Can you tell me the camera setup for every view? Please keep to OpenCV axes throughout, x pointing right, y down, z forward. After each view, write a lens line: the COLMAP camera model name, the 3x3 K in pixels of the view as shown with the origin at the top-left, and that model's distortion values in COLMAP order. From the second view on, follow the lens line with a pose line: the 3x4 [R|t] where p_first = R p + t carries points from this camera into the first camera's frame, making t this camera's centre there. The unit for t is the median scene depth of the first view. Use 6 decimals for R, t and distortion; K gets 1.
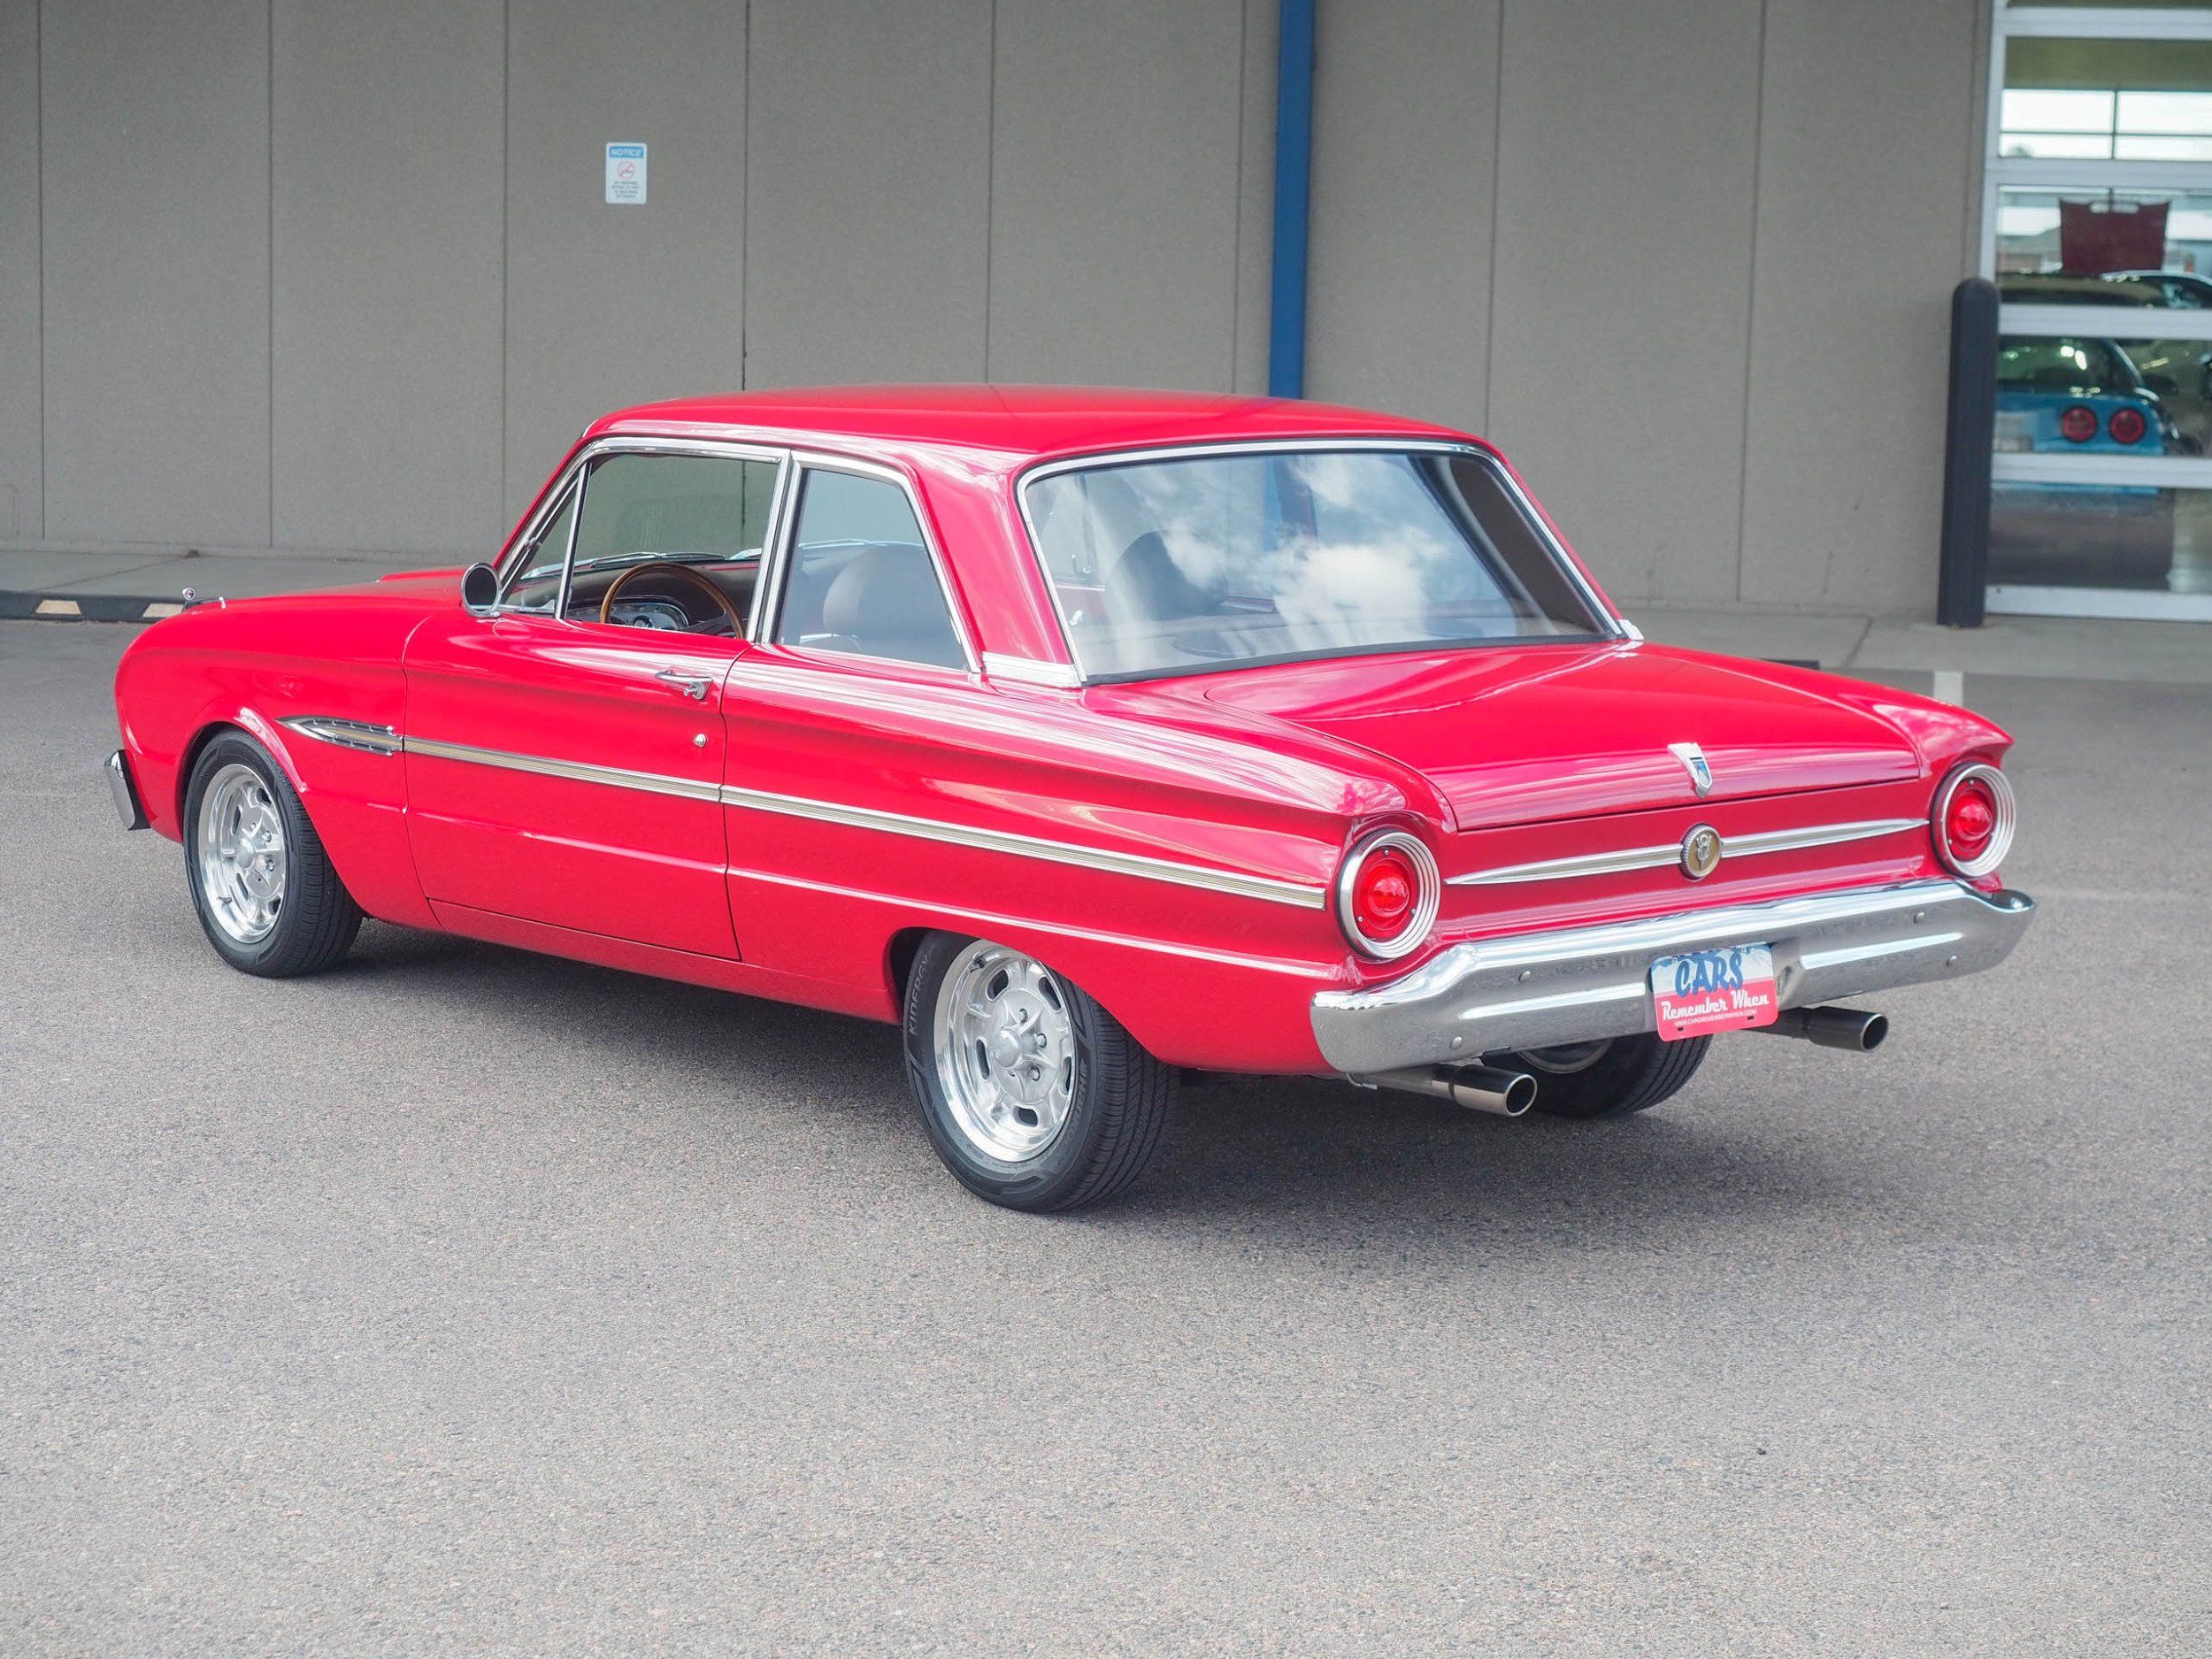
lens RADIAL K [[4675.7, 0, 1124.2], [0, 4675.7, 840.0], [0, 0, 1]] dist [0.002001, 0.000000]
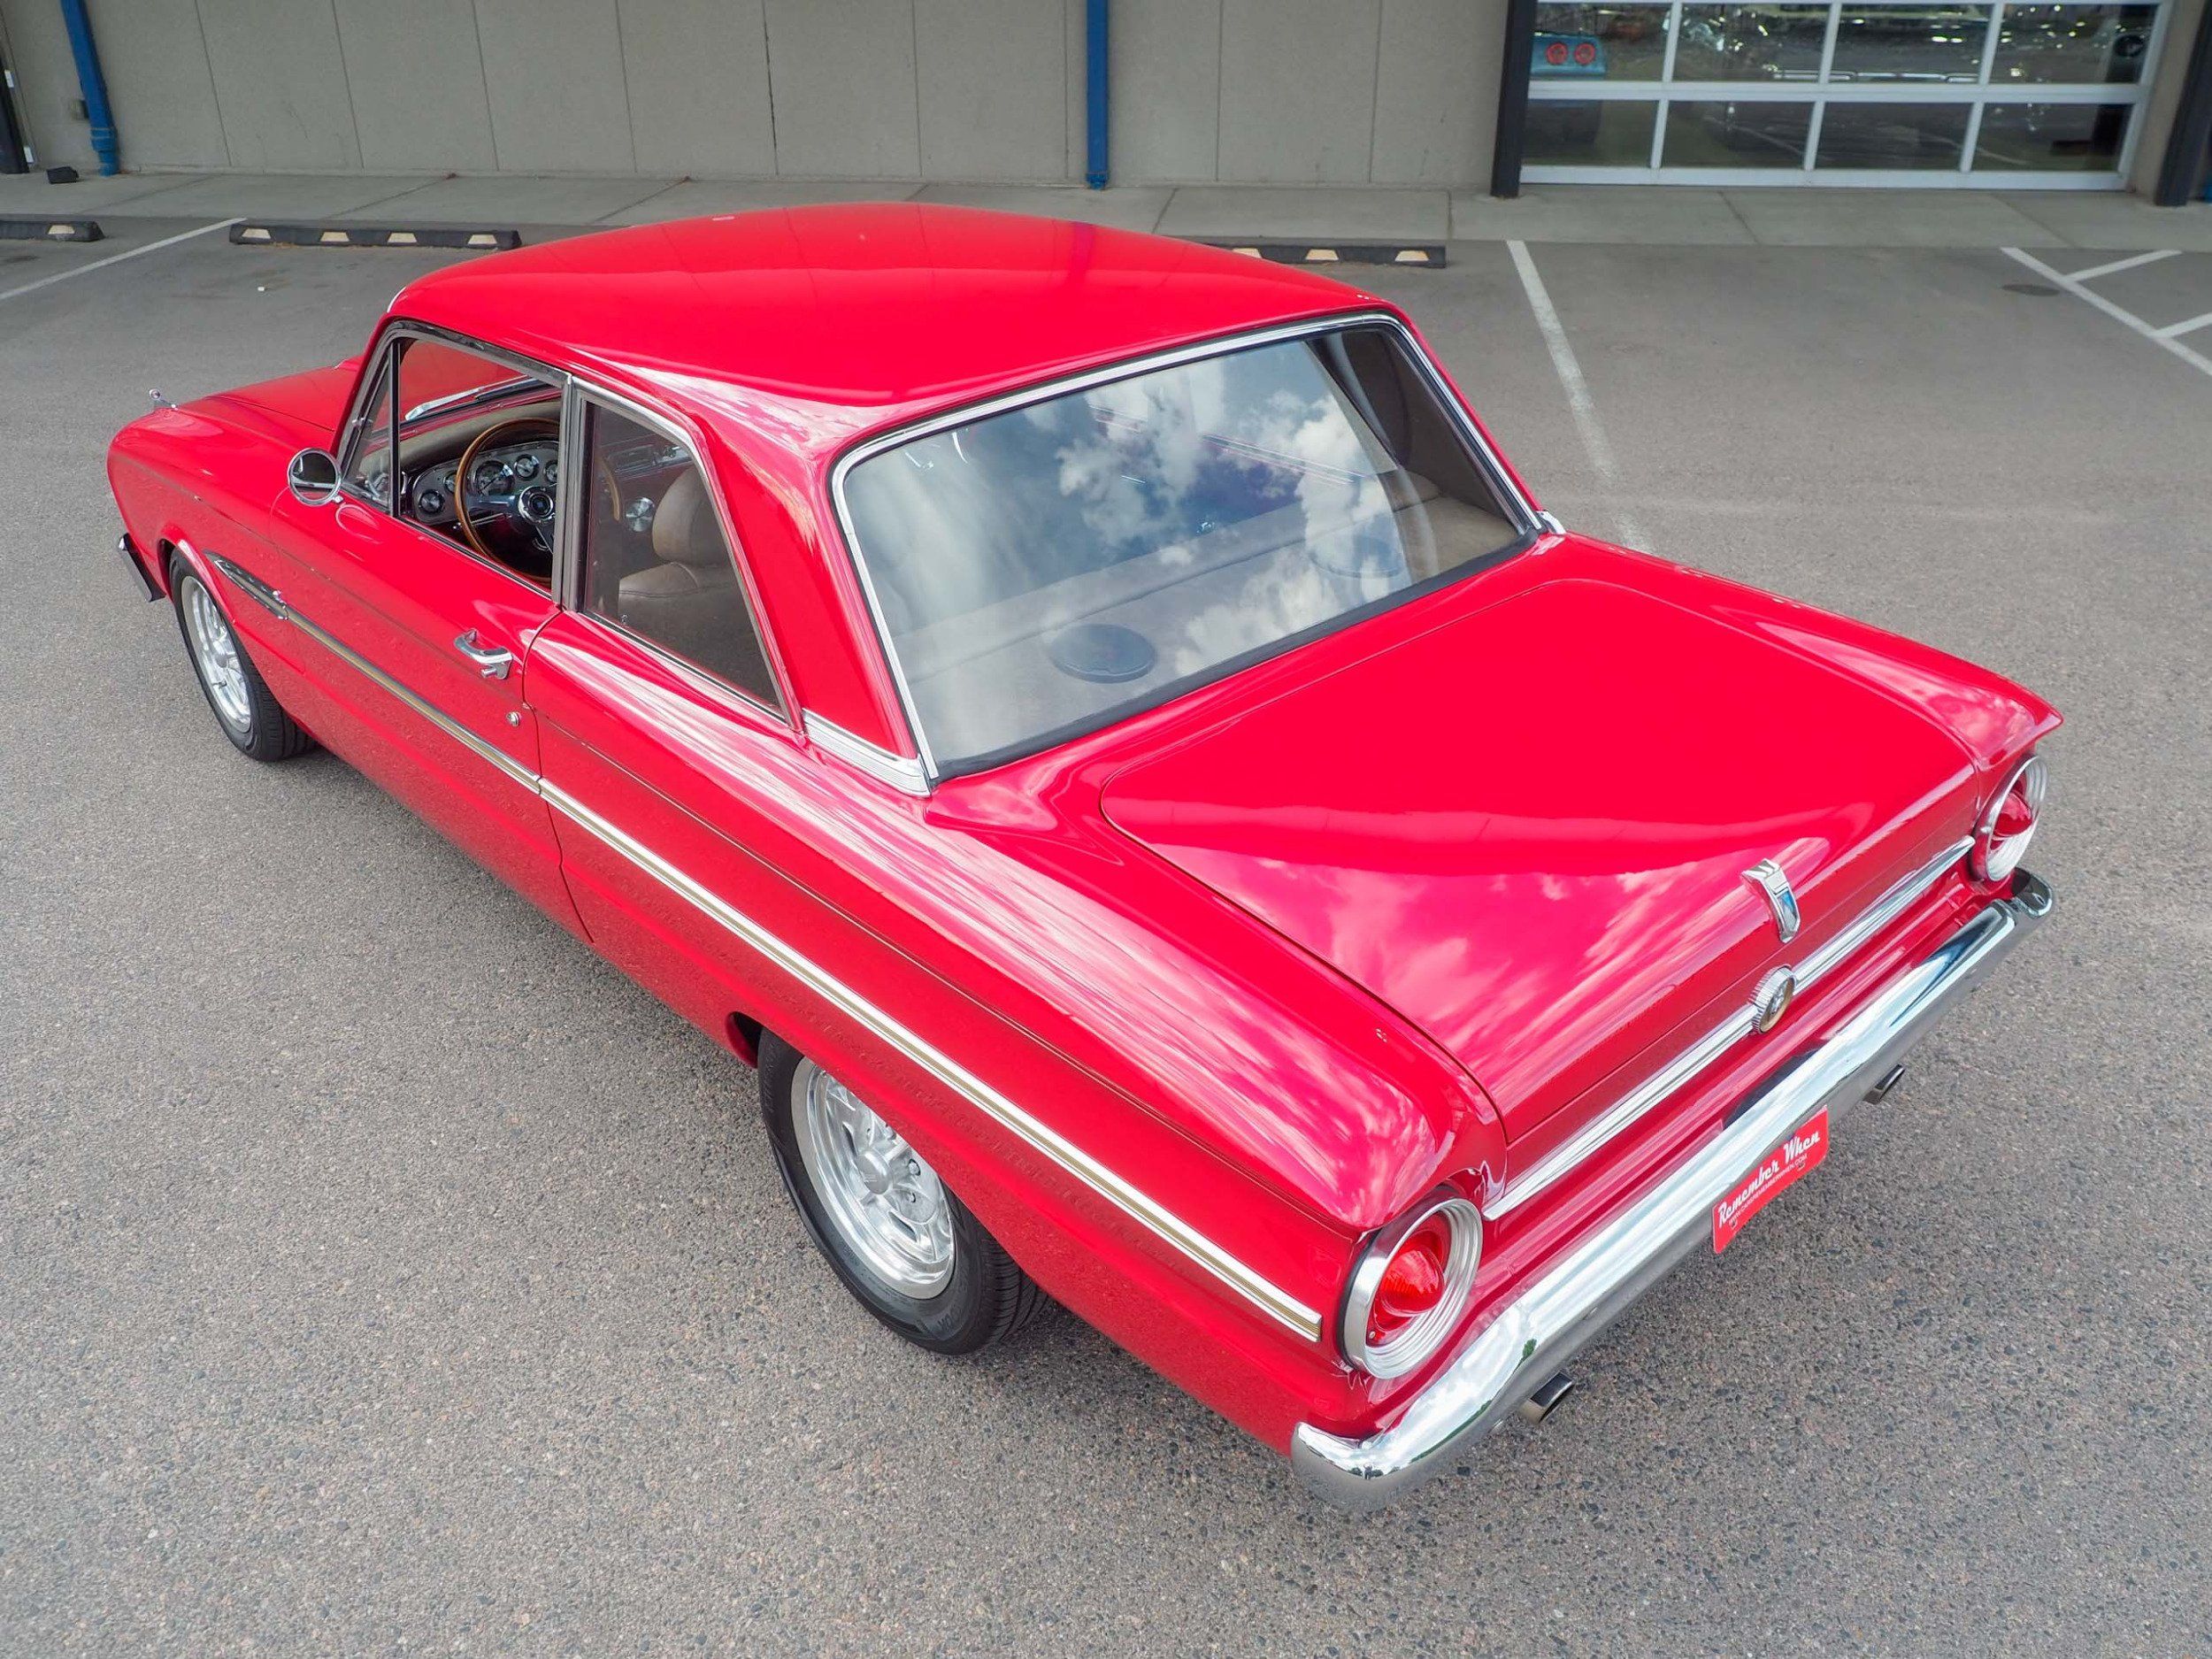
lens RADIAL K [[1826.3, 0, 1119.6], [0, 1826.3, 869.8], [0, 0, 1]] dist [0.010013, -0.032486]
pose [[0.998109, -0.048052, 0.038337, 0.008615], [0.031827, 0.937515, 0.346487, -0.118747], [-0.052591, -0.344611, 0.937271, 0.718071]]
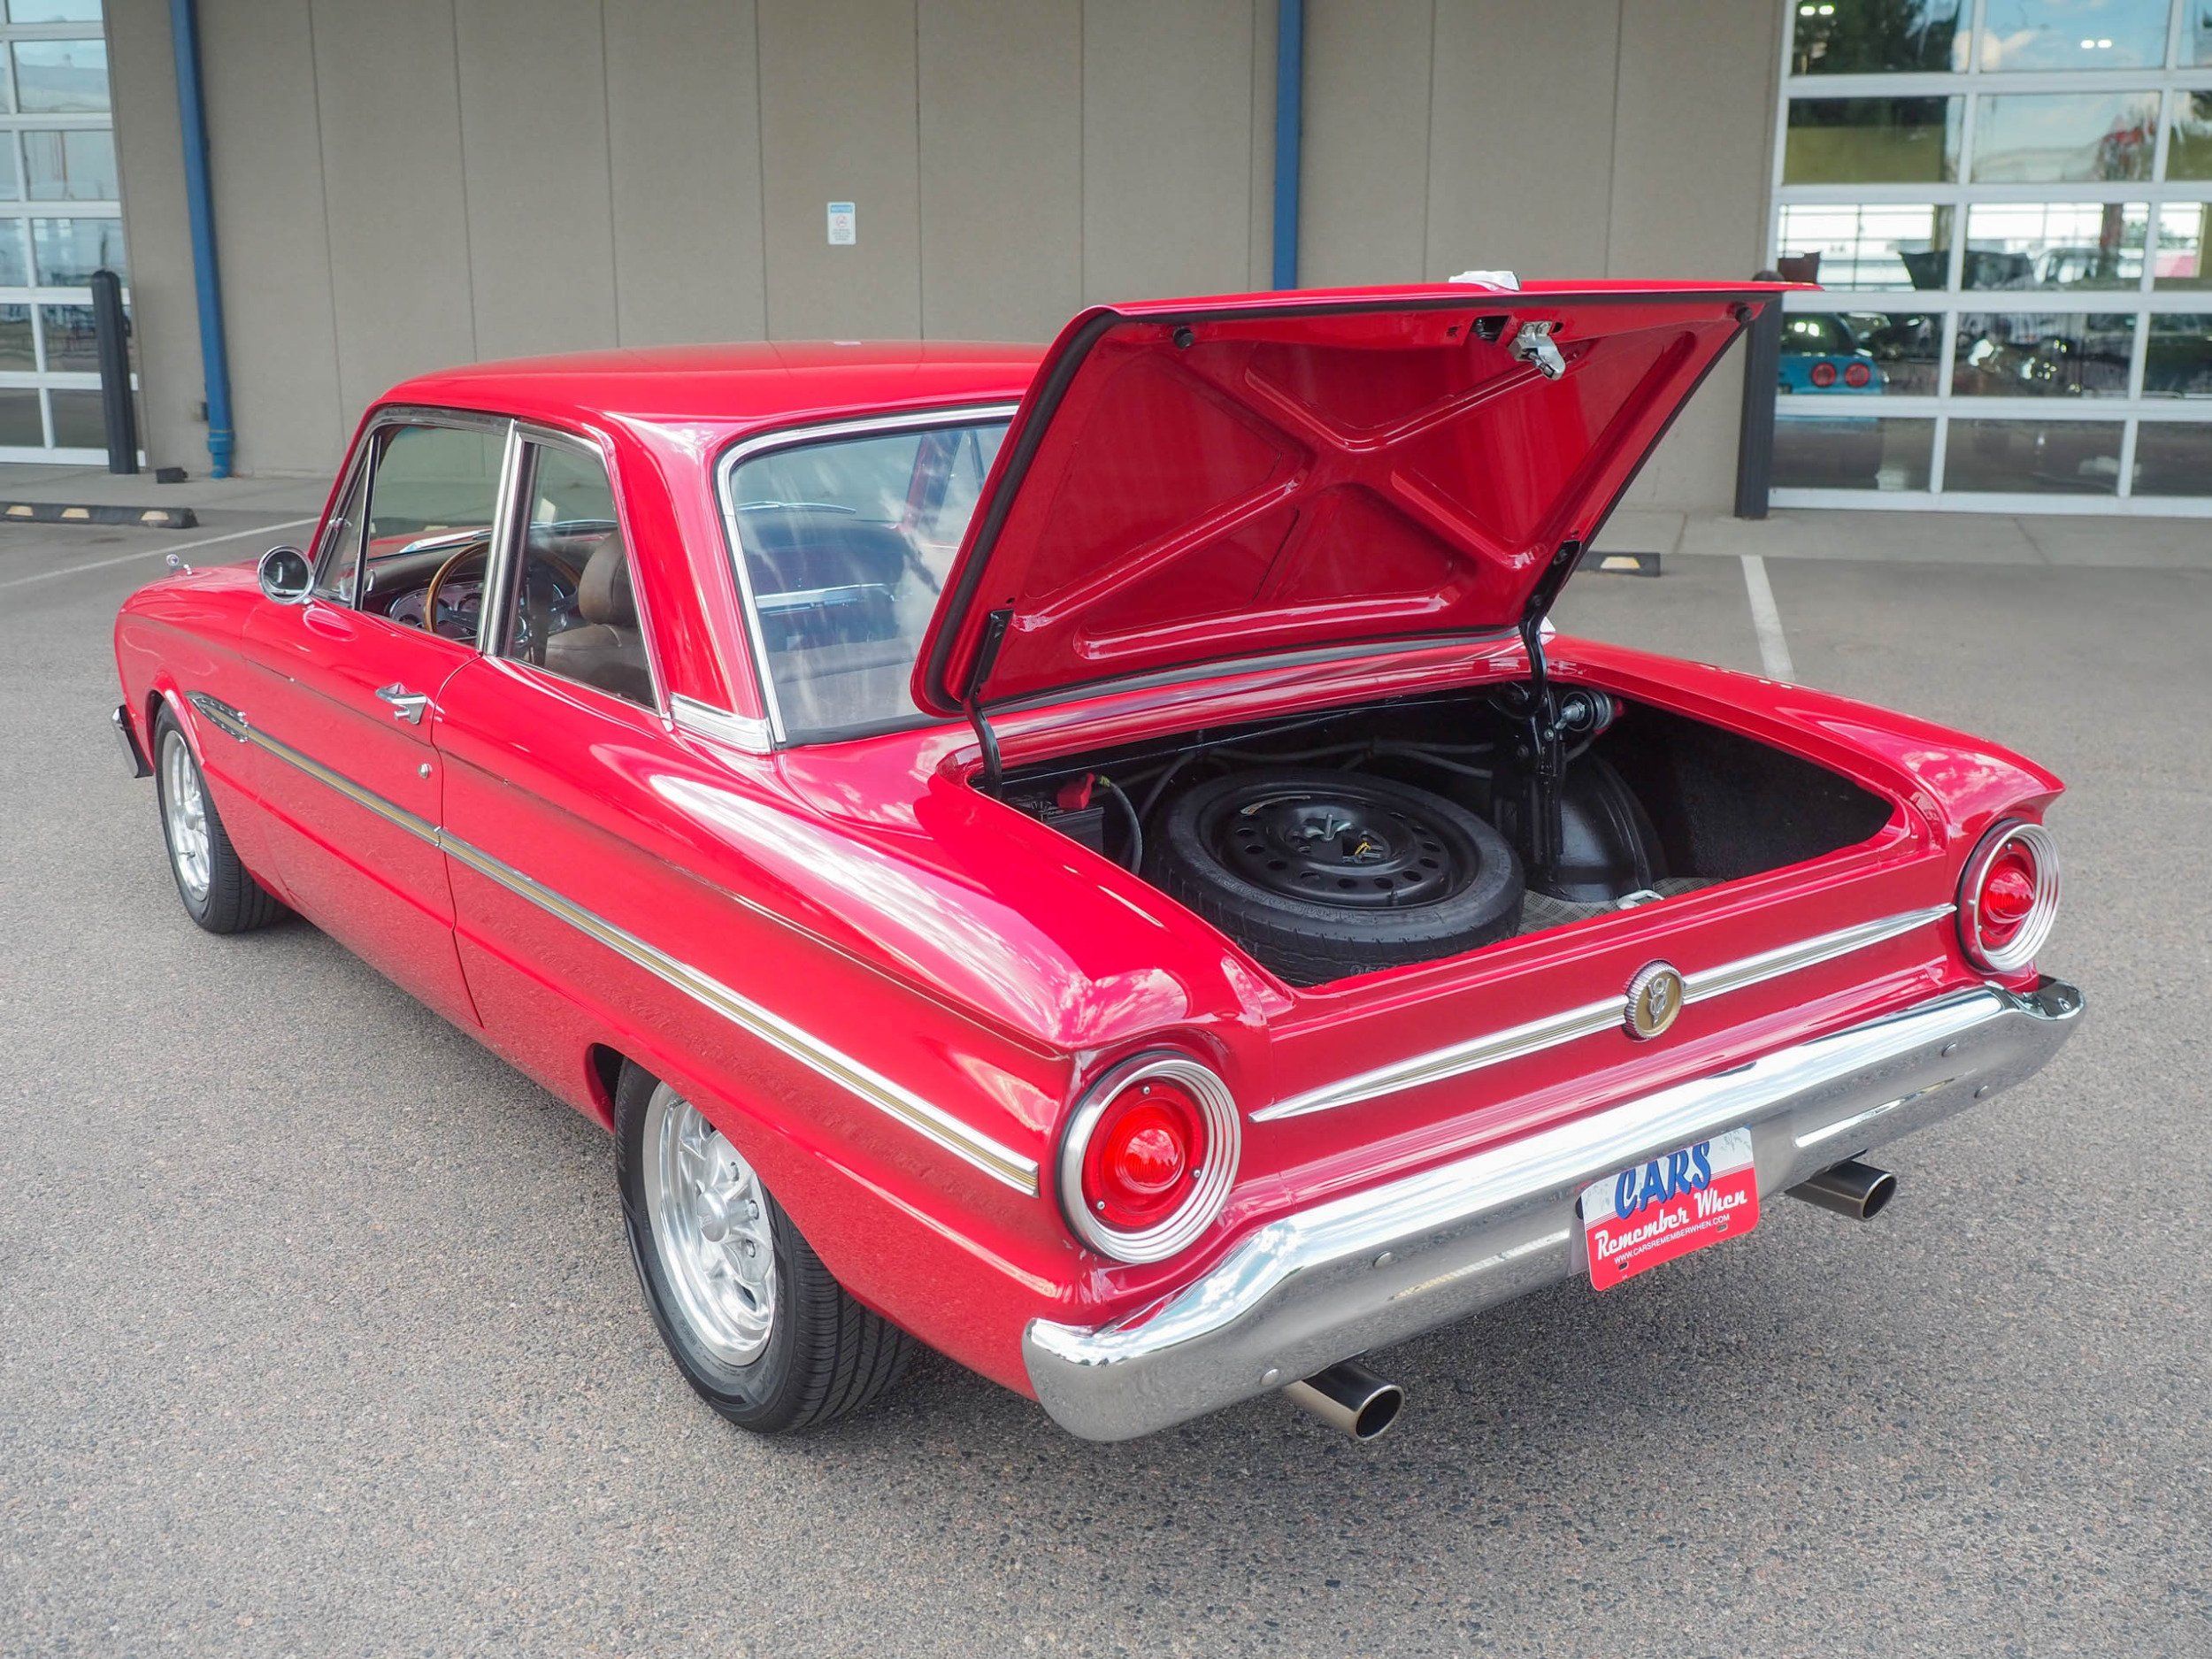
lens RADIAL K [[2287.9, 0, 1092.8], [0, 2287.9, 826.0], [0, 0, 1]] dist [0.004296, 0.000000]
pose [[0.997084, -0.001713, -0.076293, 0.065449], [0.009075, 0.995316, 0.096253, -0.054408], [0.075771, -0.096664, 0.992429, 0.648509]]
